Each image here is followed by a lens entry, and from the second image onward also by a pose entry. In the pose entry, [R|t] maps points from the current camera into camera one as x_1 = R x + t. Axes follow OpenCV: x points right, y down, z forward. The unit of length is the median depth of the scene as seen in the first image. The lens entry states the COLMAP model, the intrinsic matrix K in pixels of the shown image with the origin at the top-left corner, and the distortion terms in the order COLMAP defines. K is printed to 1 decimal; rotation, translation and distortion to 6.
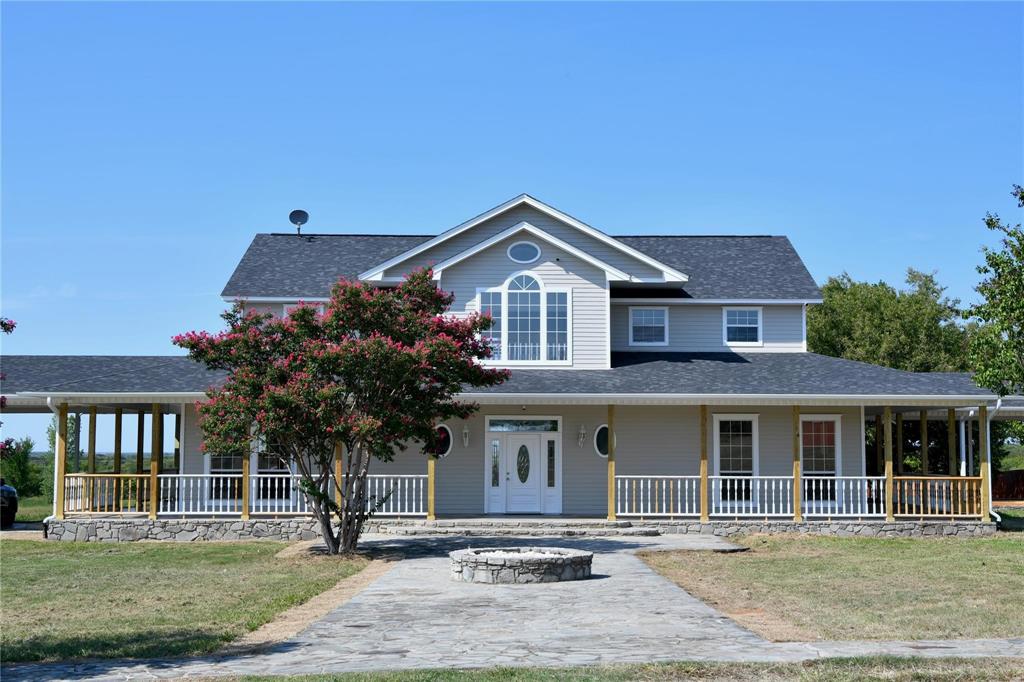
lens RADIAL K [[1379.8, 0, 515.9], [0, 1379.8, 343.5], [0, 0, 1]] dist [0.017985, 0.000000]
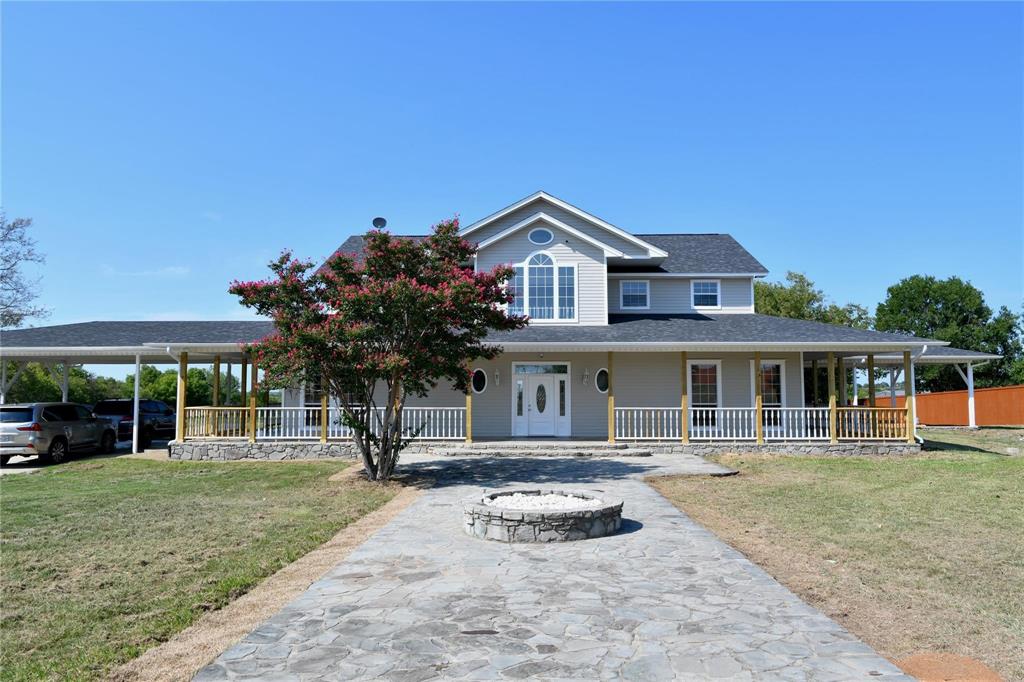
lens RADIAL K [[695.8, 0, 511.2], [0, 695.8, 337.4], [0, 0, 1]] dist [-0.002970, 0.000502]
pose [[0.999390, -0.005824, -0.034427, 0.000065], [0.005839, 0.999983, 0.000346, 0.030657], [0.034424, -0.000546, 0.999407, 0.359821]]
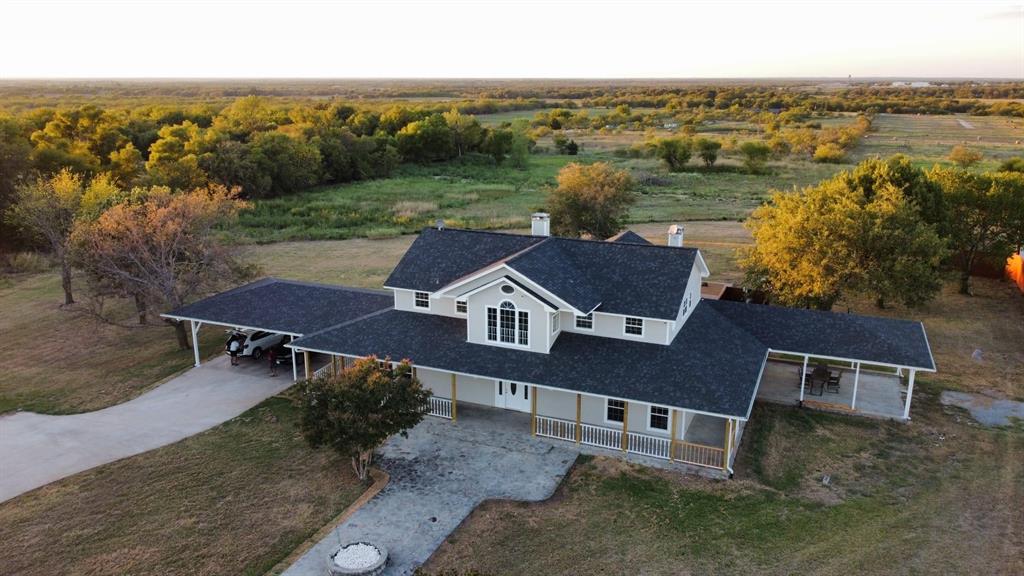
lens RADIAL K [[782.6, 0, 510.9], [0, 782.6, 281.3], [0, 0, 1]] dist [0.000885, -0.002950]
pose [[0.917050, 0.103024, -0.385234, 0.451260], [0.030432, 0.945153, 0.325208, -0.454132], [0.397610, -0.309956, 0.863617, 0.069712]]
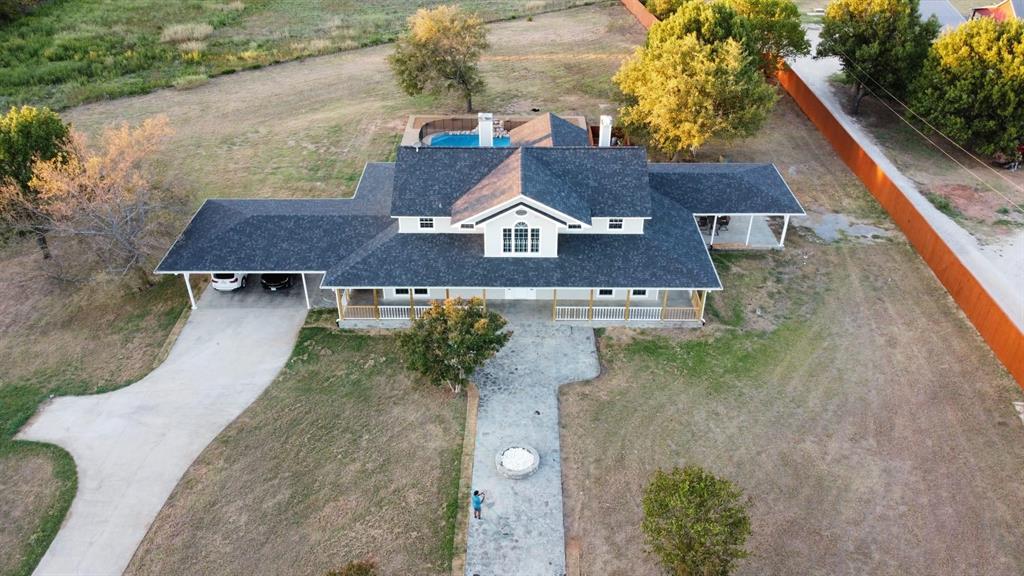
lens RADIAL K [[782.6, 0, 507.4], [0, 782.6, 290.2], [0, 0, 1]] dist [0.000885, -0.002950]
pose [[0.999891, 0.010459, -0.010455, -0.002823], [-0.001661, 0.781938, 0.623354, -0.823215], [0.014694, -0.623268, 0.781870, -0.109709]]
